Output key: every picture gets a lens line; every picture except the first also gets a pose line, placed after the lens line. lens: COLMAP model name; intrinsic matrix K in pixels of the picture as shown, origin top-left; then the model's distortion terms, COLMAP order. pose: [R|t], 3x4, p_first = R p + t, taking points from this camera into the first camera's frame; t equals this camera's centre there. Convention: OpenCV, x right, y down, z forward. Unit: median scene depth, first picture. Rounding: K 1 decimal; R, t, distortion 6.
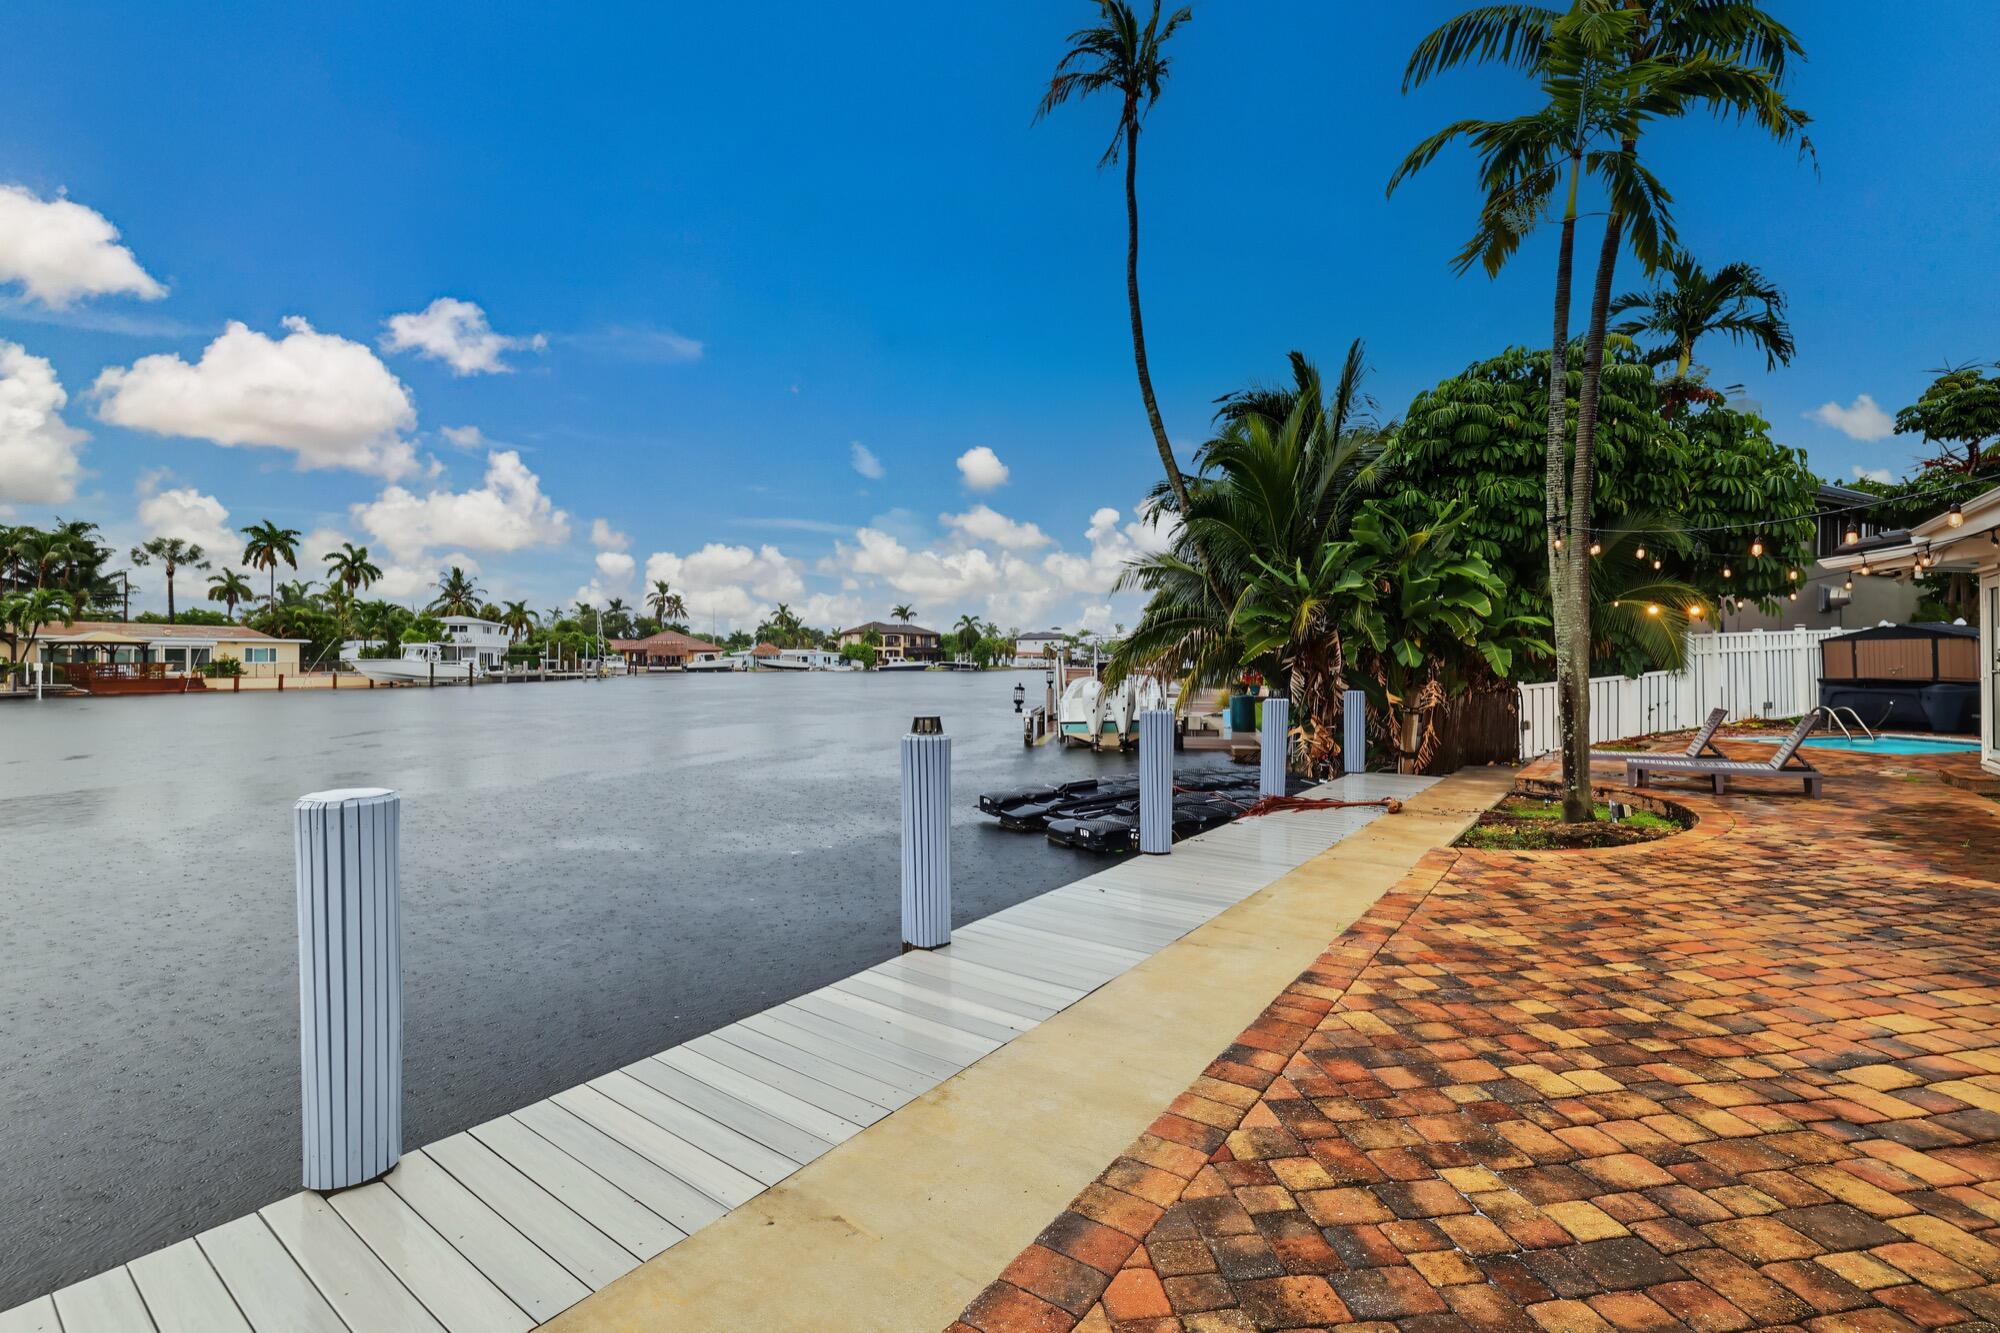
lens RADIAL K [[876.5, 0, 972.6], [0, 876.5, 663.2], [0, 0, 1]] dist [-0.001335, 0.000081]
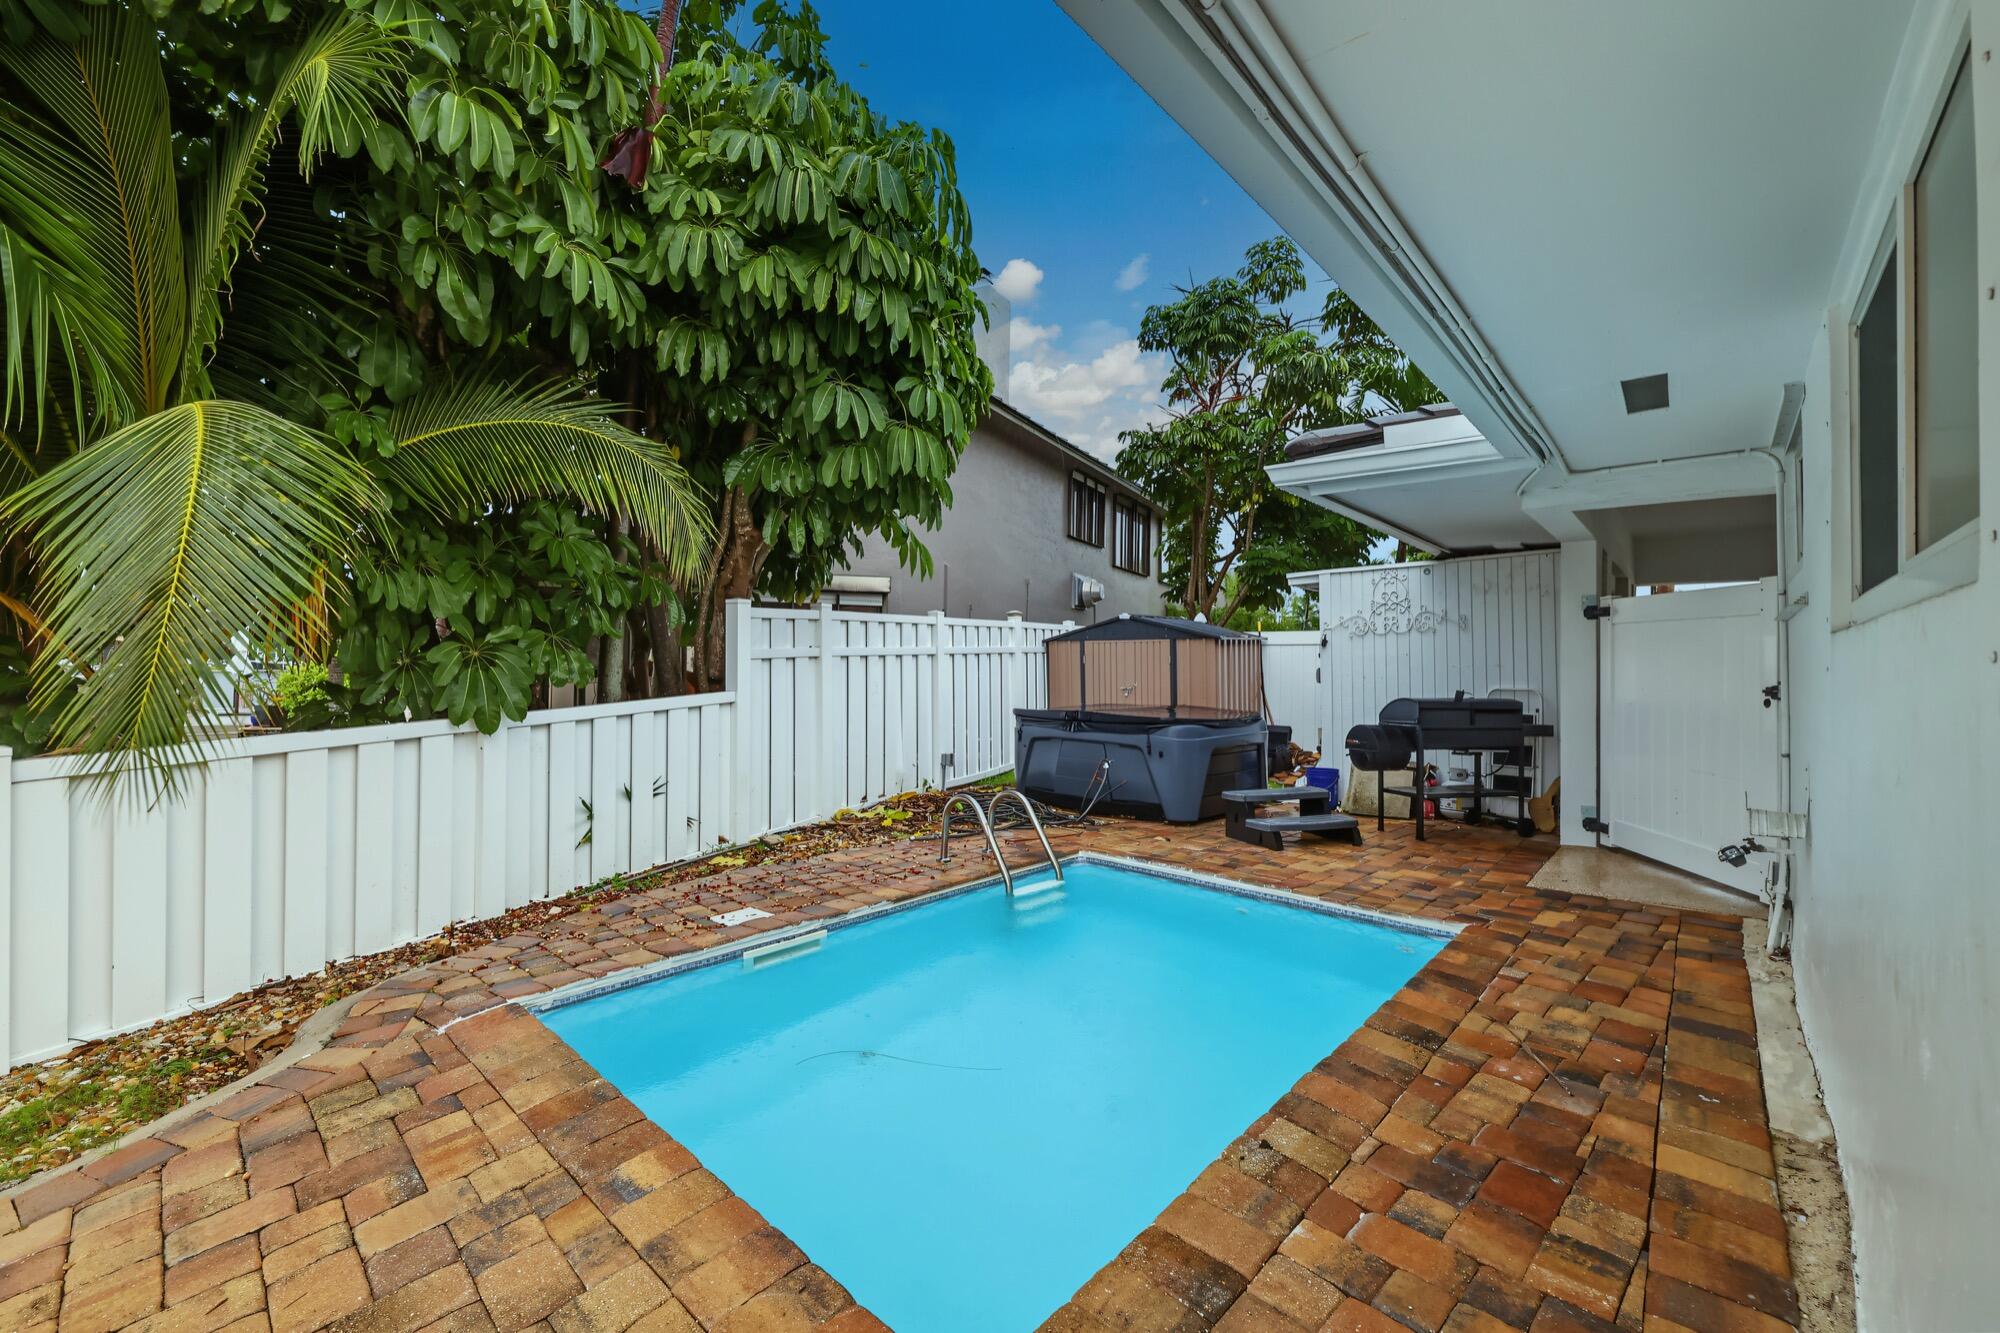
lens RADIAL K [[822.8, 0, 1000.0], [0, 822.8, 666.5], [0, 0, 1]] dist [-0.000583, -0.000042]
pose [[0.813613, 0.013504, 0.581250, 0.834243], [-0.014433, 0.999891, -0.003026, -0.007018], [-0.581227, -0.005927, 0.813720, 0.754093]]
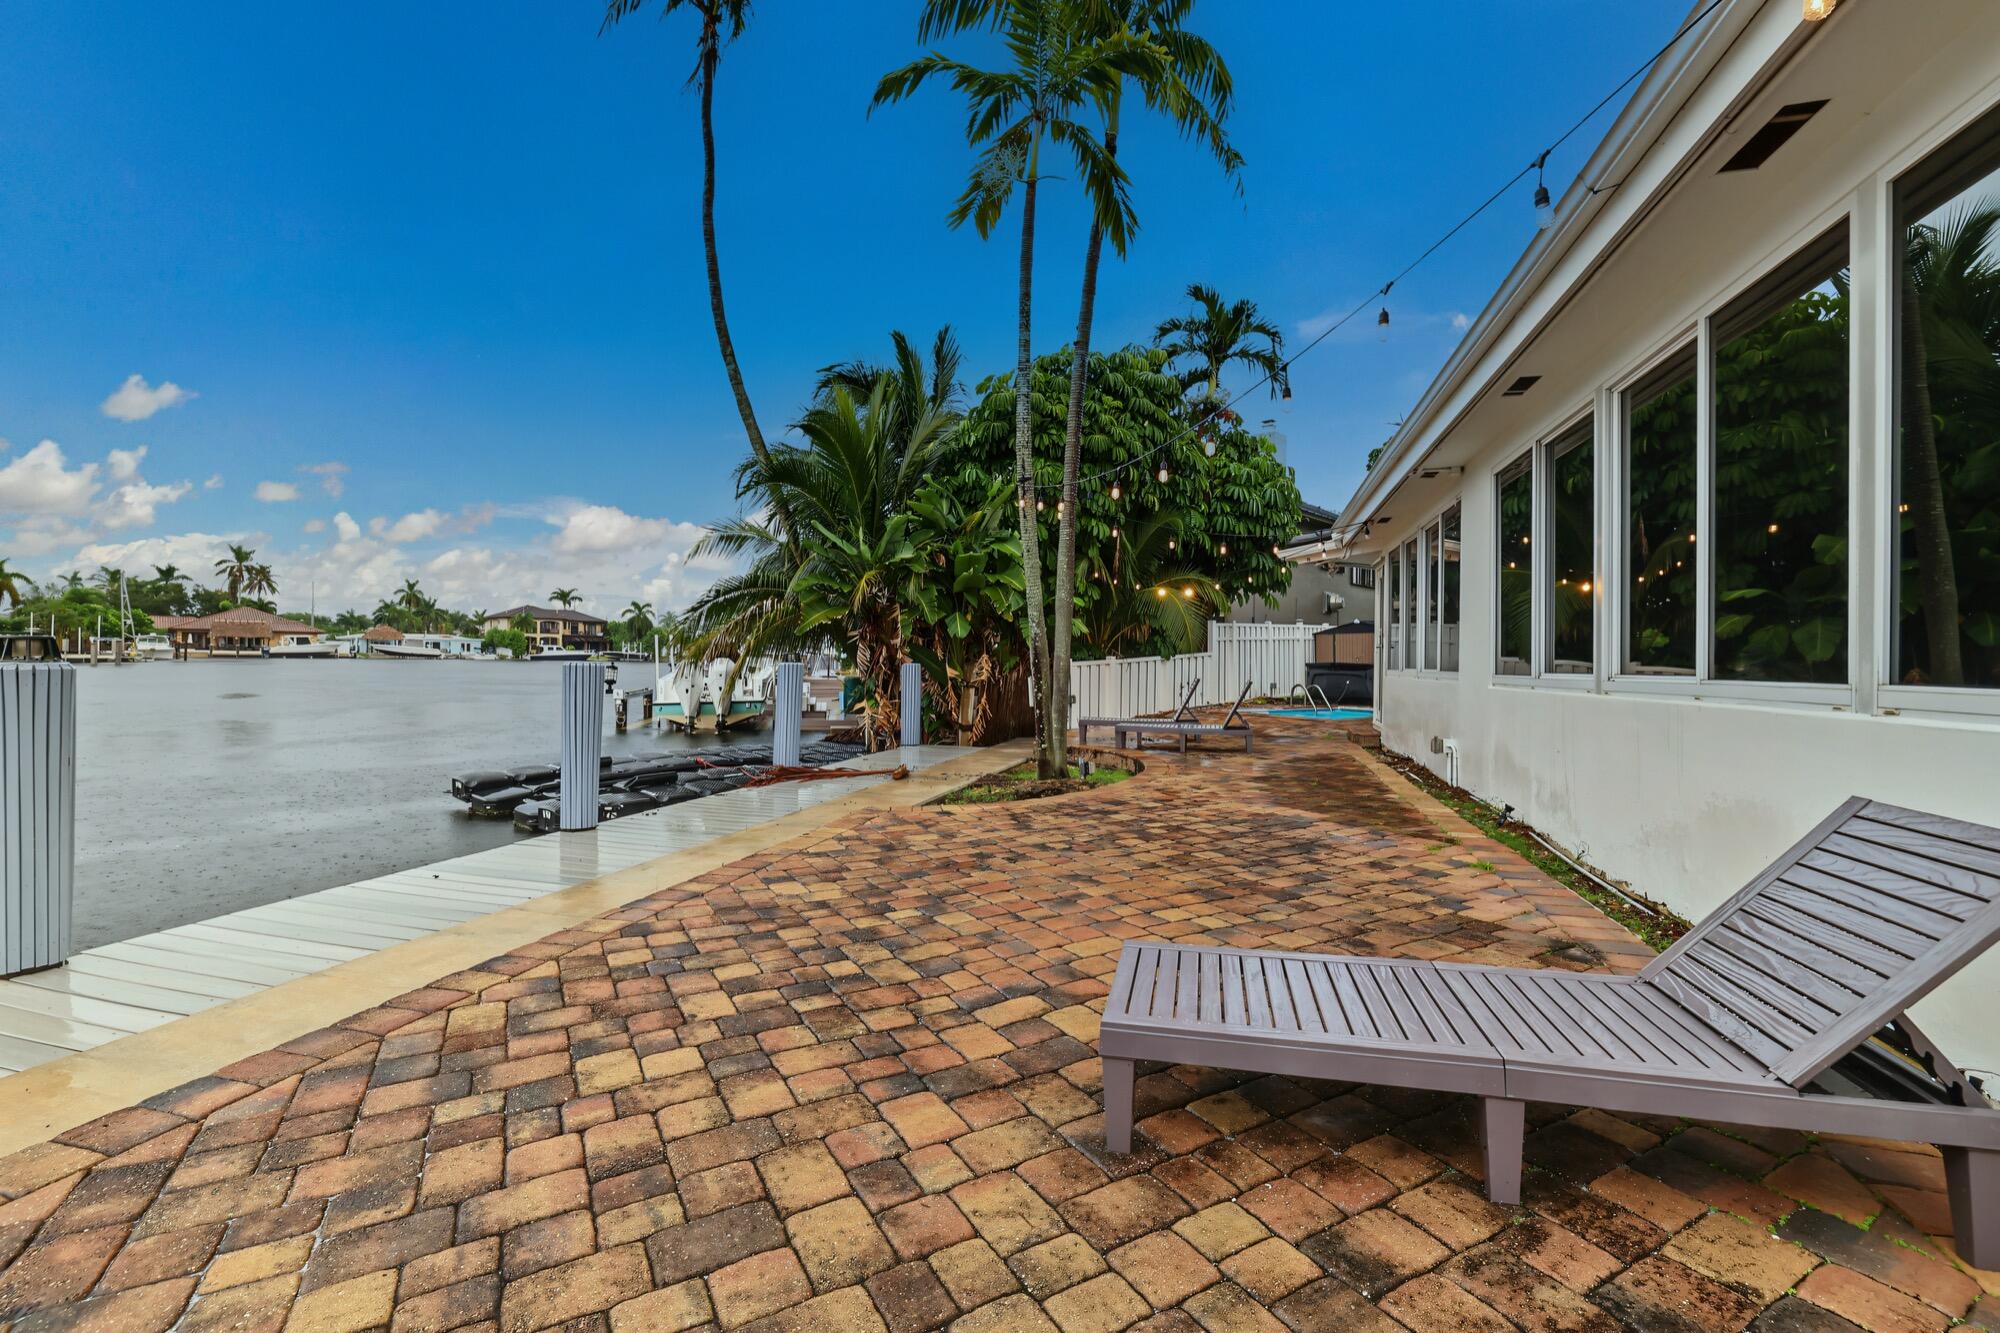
lens RADIAL K [[869.9, 0, 982.6], [0, 869.9, 665.2], [0, 0, 1]] dist [0.001123, -0.000300]
pose [[0.936722, 0.013198, 0.349824, 0.160229], [-0.015871, 0.999863, 0.004777, 0.026721], [-0.349713, -0.010027, 0.936803, 0.042017]]
